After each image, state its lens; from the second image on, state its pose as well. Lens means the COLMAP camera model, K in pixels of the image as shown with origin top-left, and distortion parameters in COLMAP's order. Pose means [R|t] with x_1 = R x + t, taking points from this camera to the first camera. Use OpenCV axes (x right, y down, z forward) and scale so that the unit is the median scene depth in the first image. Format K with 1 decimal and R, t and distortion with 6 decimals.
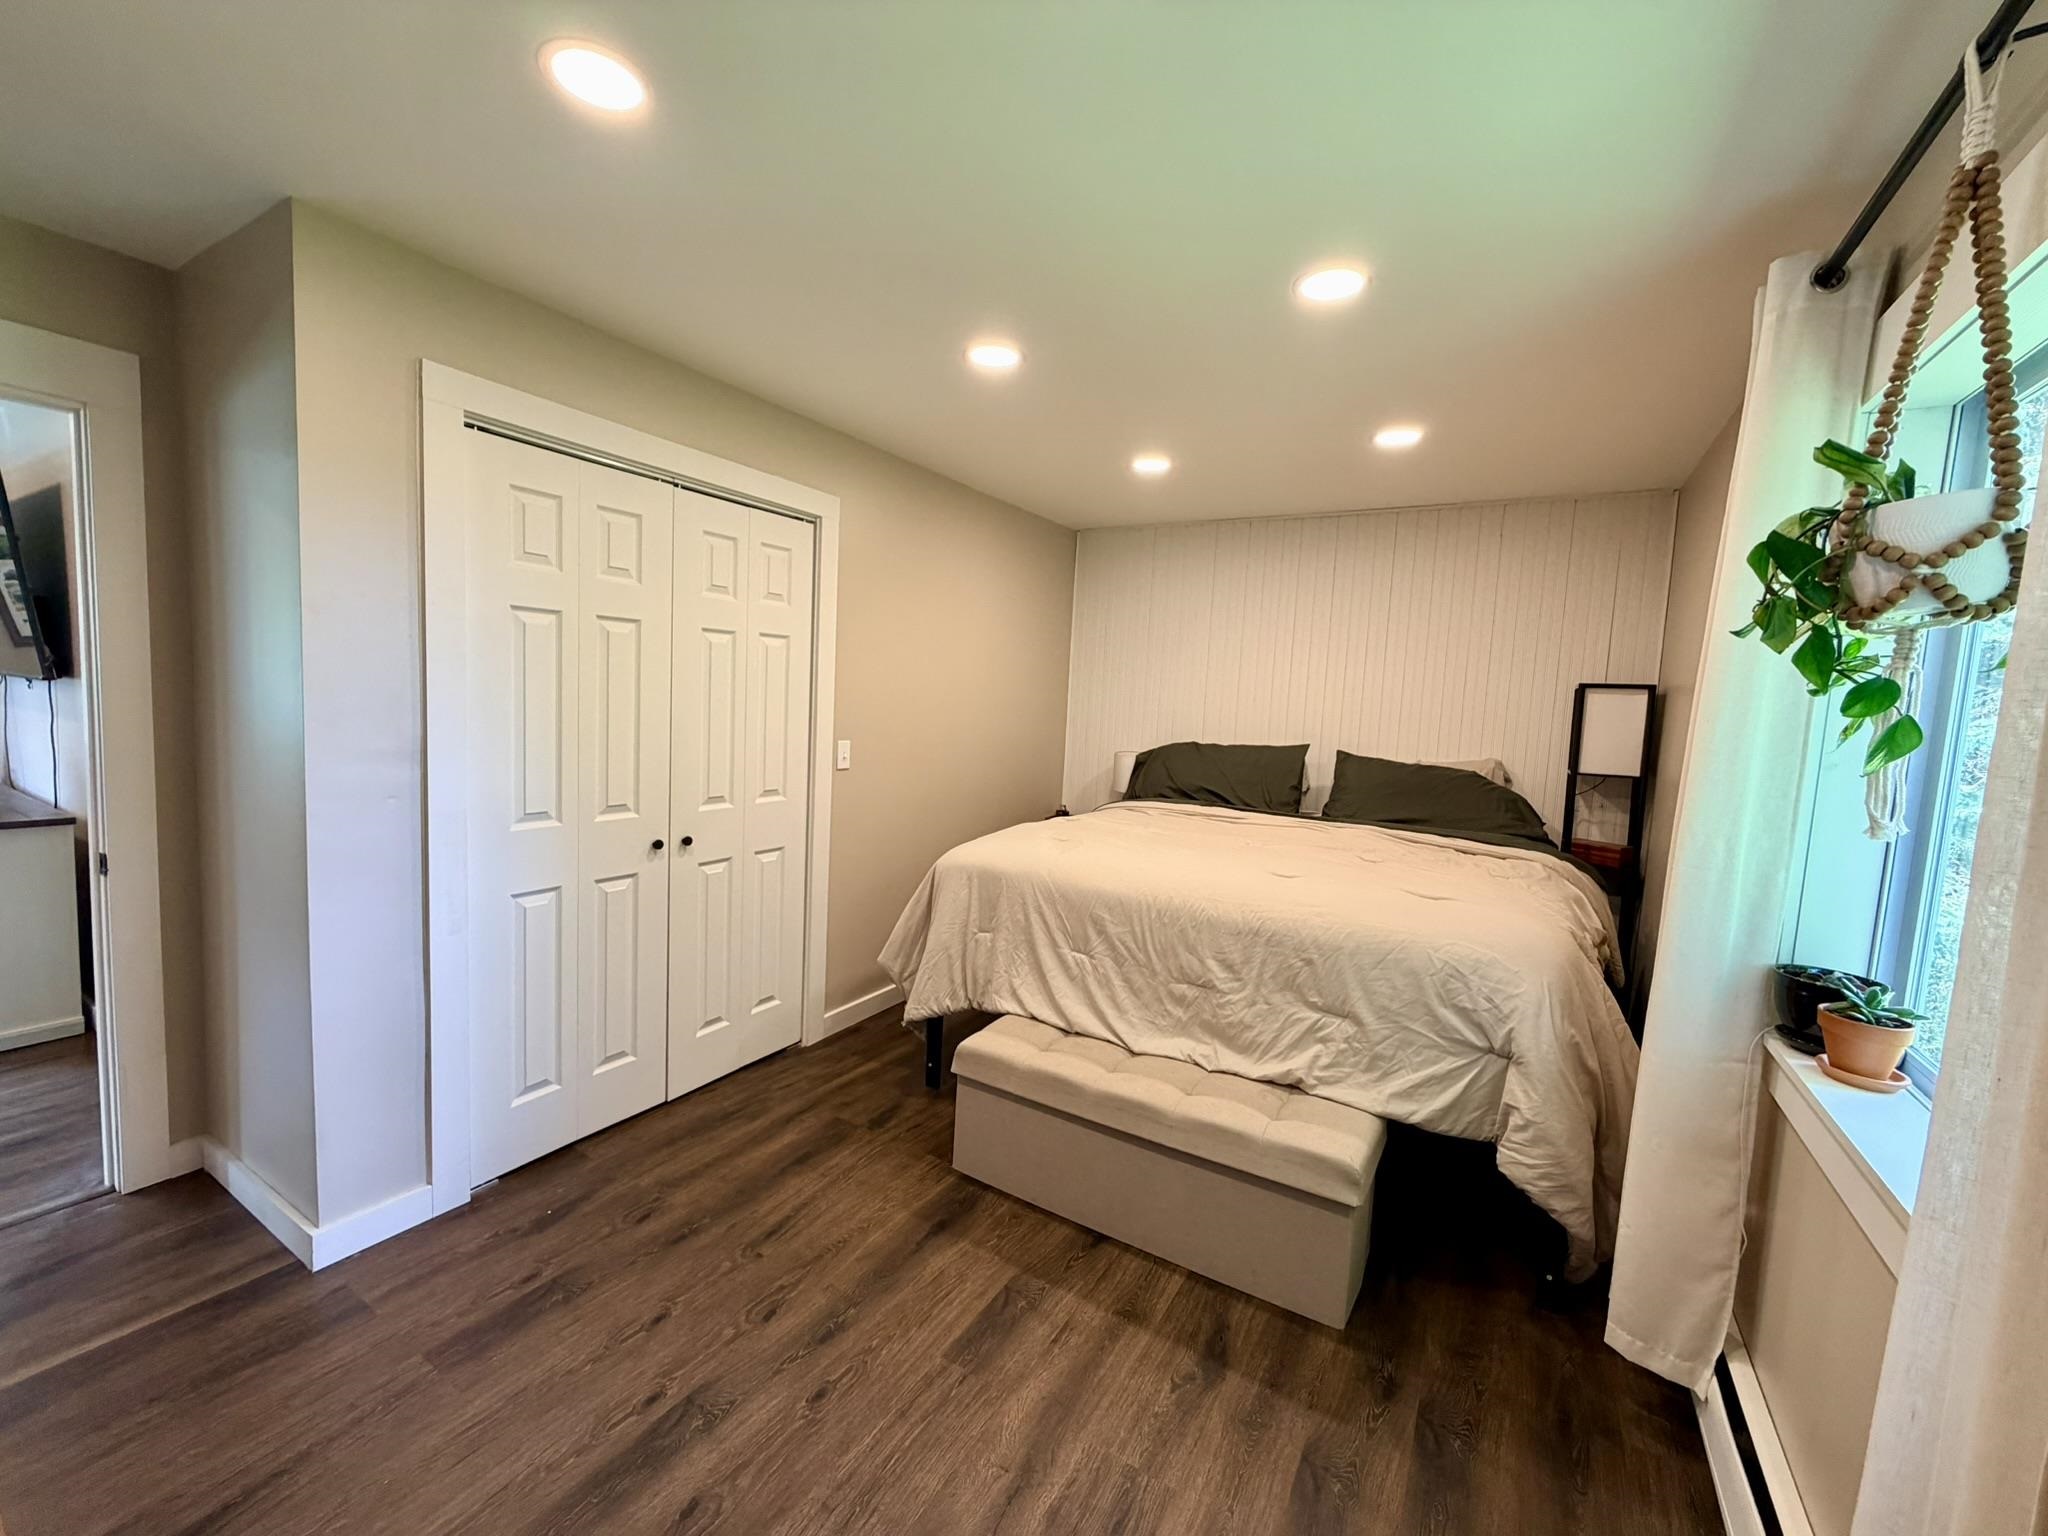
lens RADIAL K [[818.6, 0, 1021.0], [0, 818.6, 768.7], [0, 0, 1]] dist [0.000331, 0.000297]
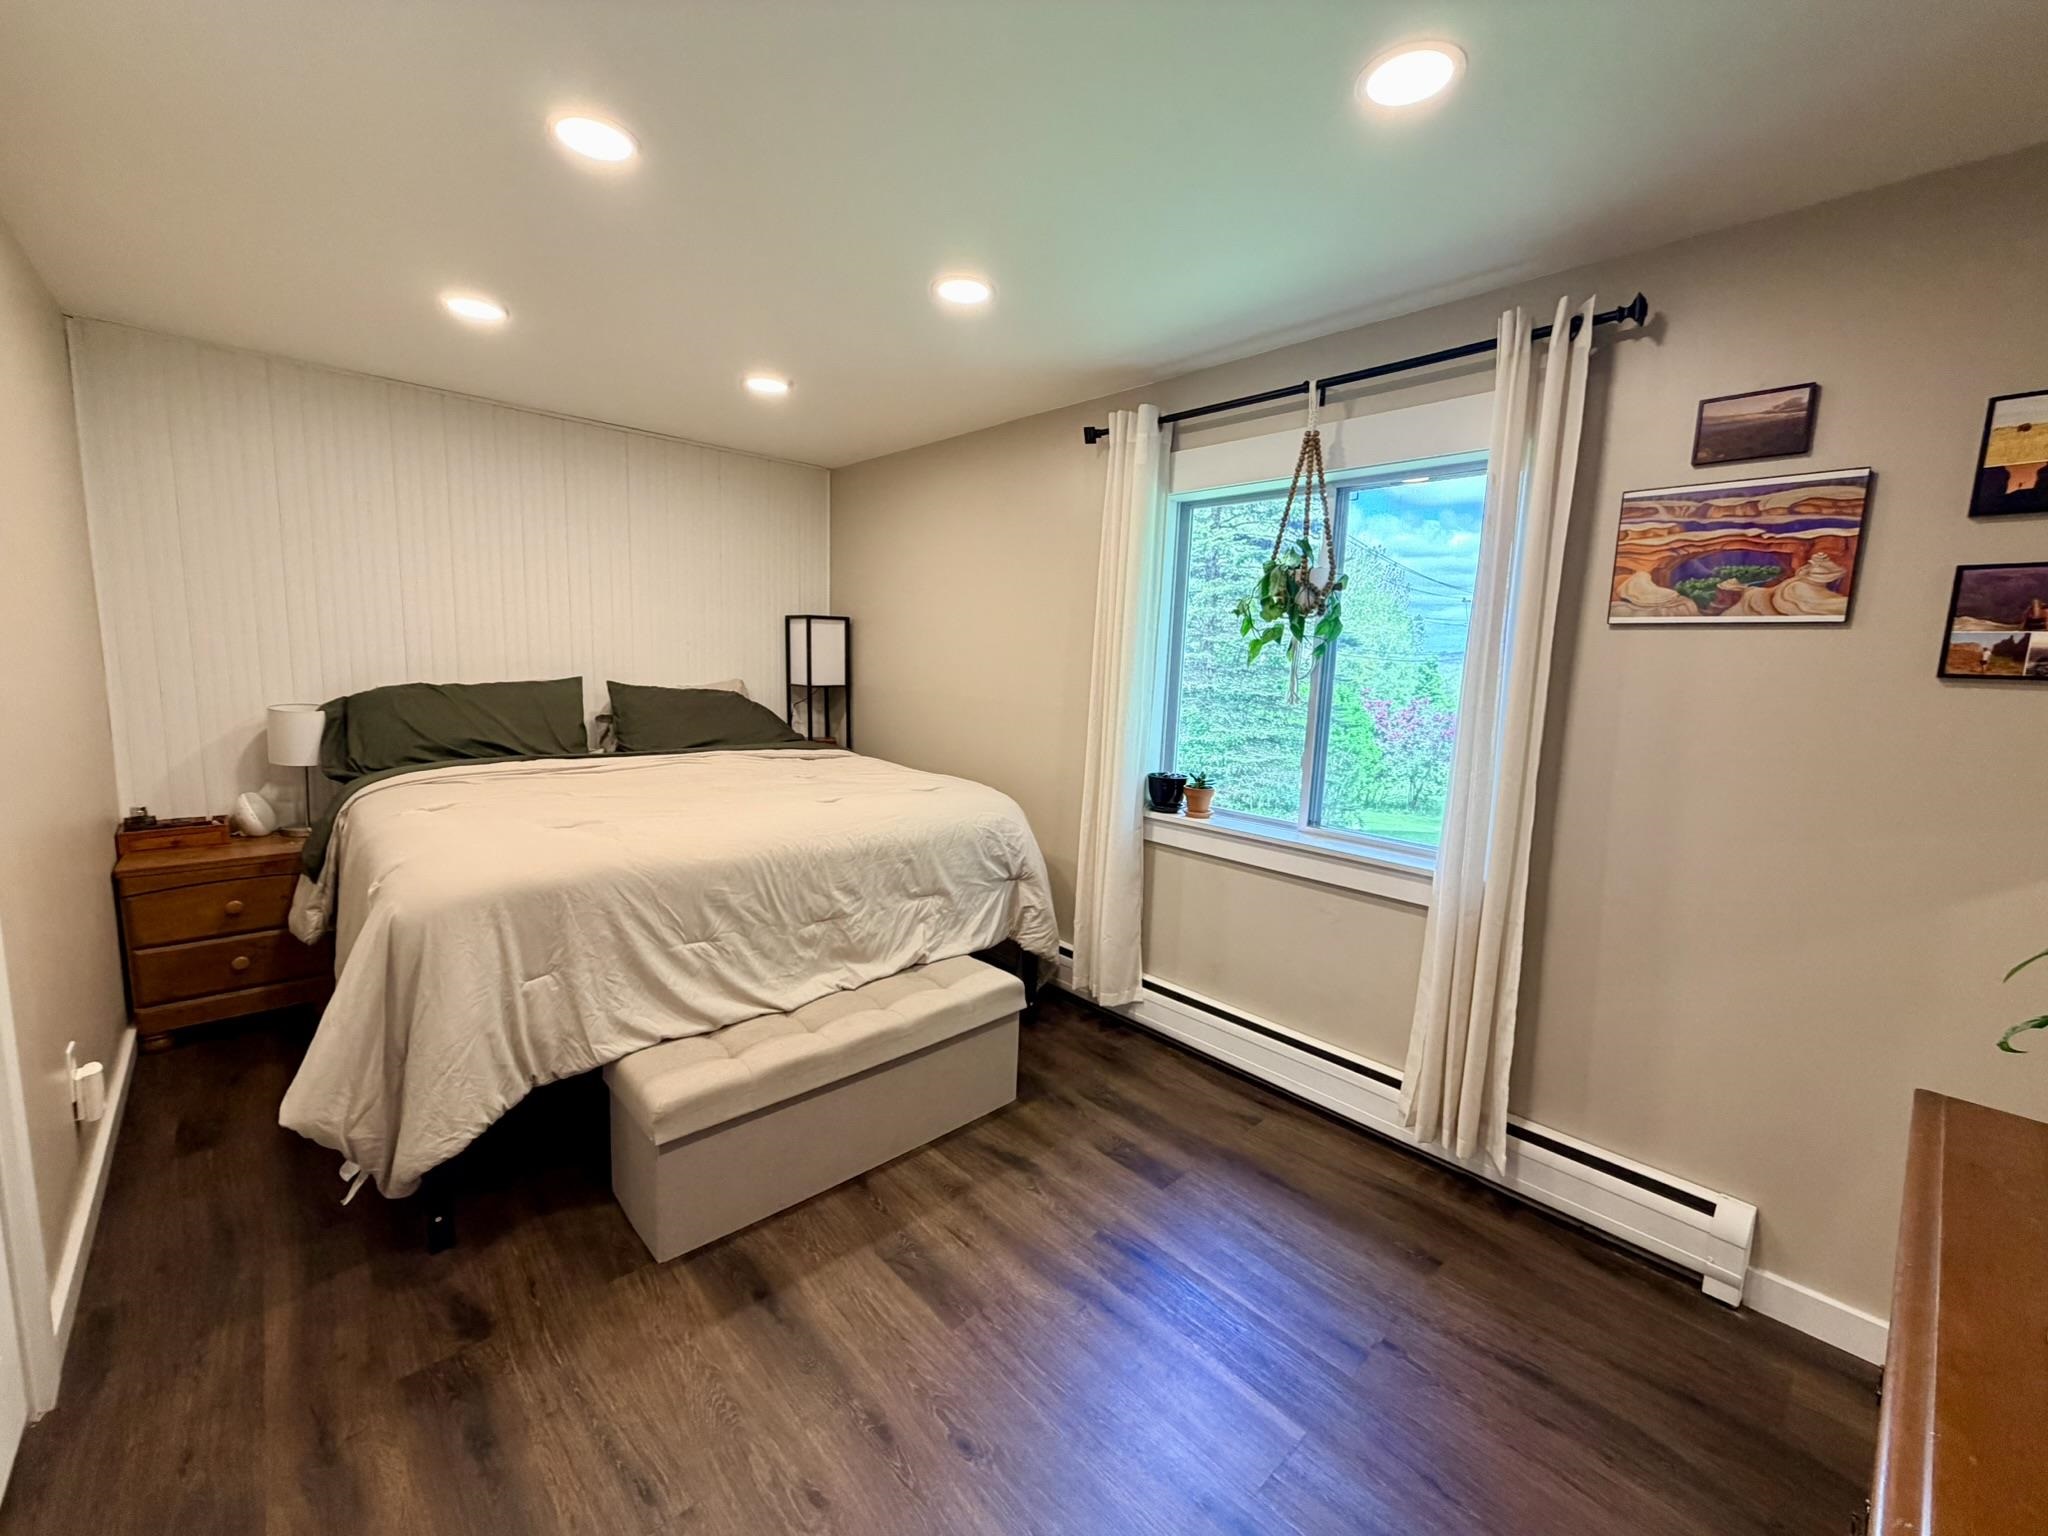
lens RADIAL K [[818.6, 0, 1019.0], [0, 818.6, 764.9], [0, 0, 1]] dist [0.000331, 0.000297]
pose [[0.276400, -0.168147, 0.946219, -0.686854], [0.063827, 0.985613, 0.156503, -0.077360], [-0.958921, 0.017137, 0.283156, 0.487091]]
